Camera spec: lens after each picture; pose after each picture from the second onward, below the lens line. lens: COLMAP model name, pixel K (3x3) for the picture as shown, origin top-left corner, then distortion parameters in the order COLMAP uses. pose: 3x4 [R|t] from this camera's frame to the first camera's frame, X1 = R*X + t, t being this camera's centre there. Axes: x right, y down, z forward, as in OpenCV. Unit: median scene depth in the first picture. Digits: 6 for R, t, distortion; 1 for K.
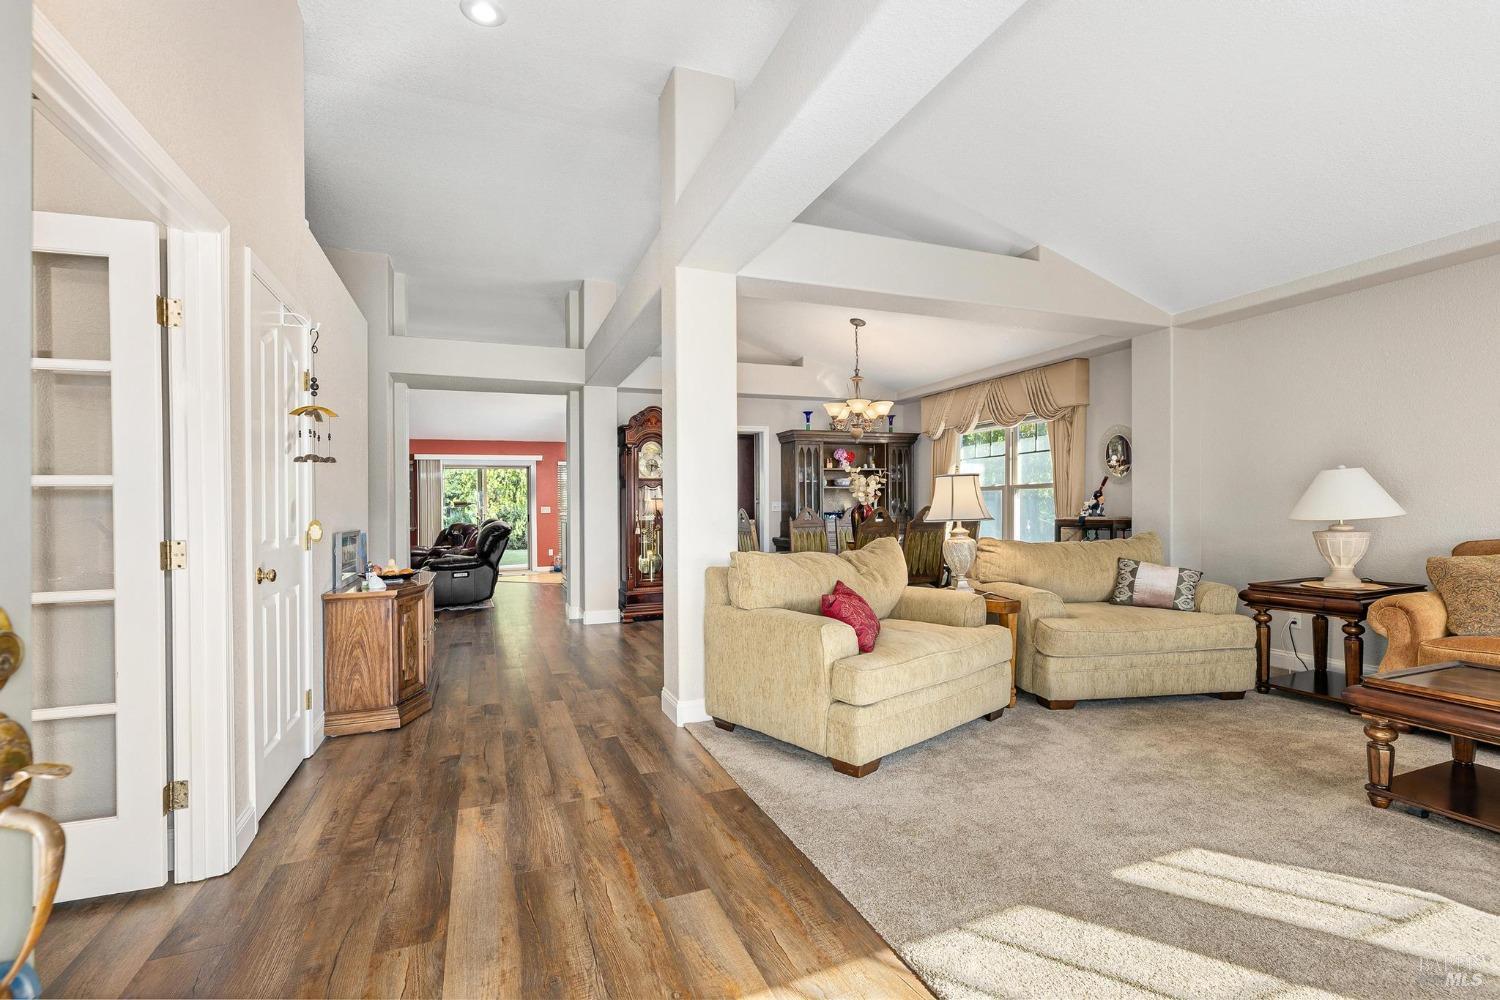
lens RADIAL K [[671.4, 0, 751.1], [0, 671.4, 490.5], [0, 0, 1]] dist [0.001331, 0.000117]
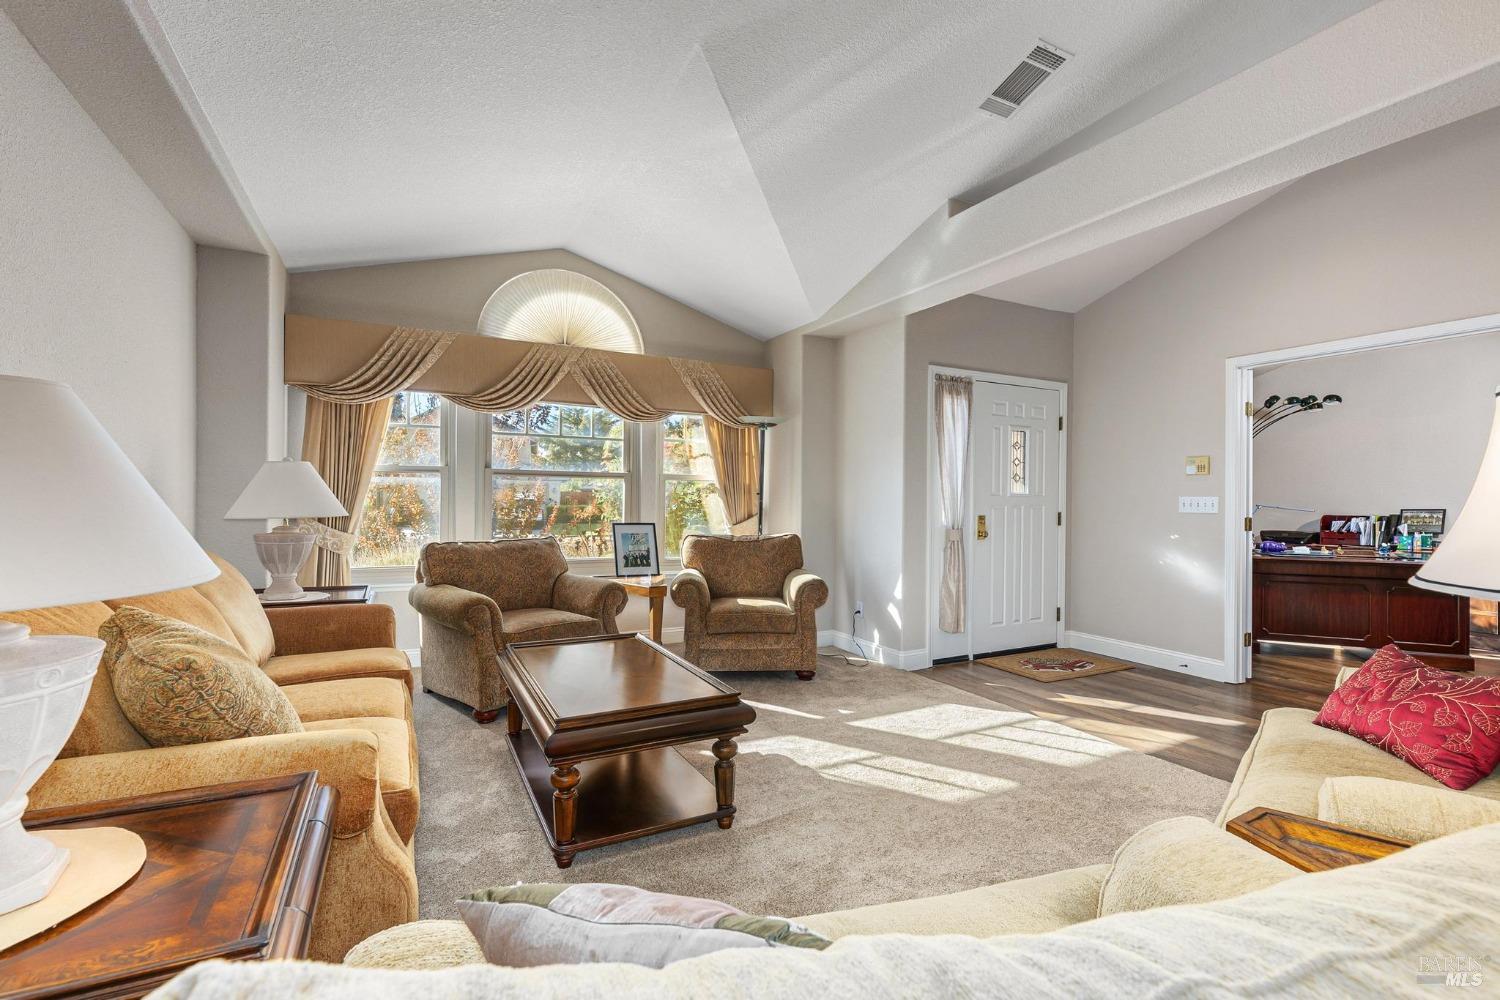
lens RADIAL K [[660.6, 0, 735.6], [0, 660.6, 494.3], [0, 0, 1]] dist [0.002015, 0.000176]
pose [[-0.996120, 0.004224, -0.087902, 0.402297], [0.006906, 0.999519, -0.030234, 0.013166], [0.087732, -0.030724, -0.995670, 0.758243]]
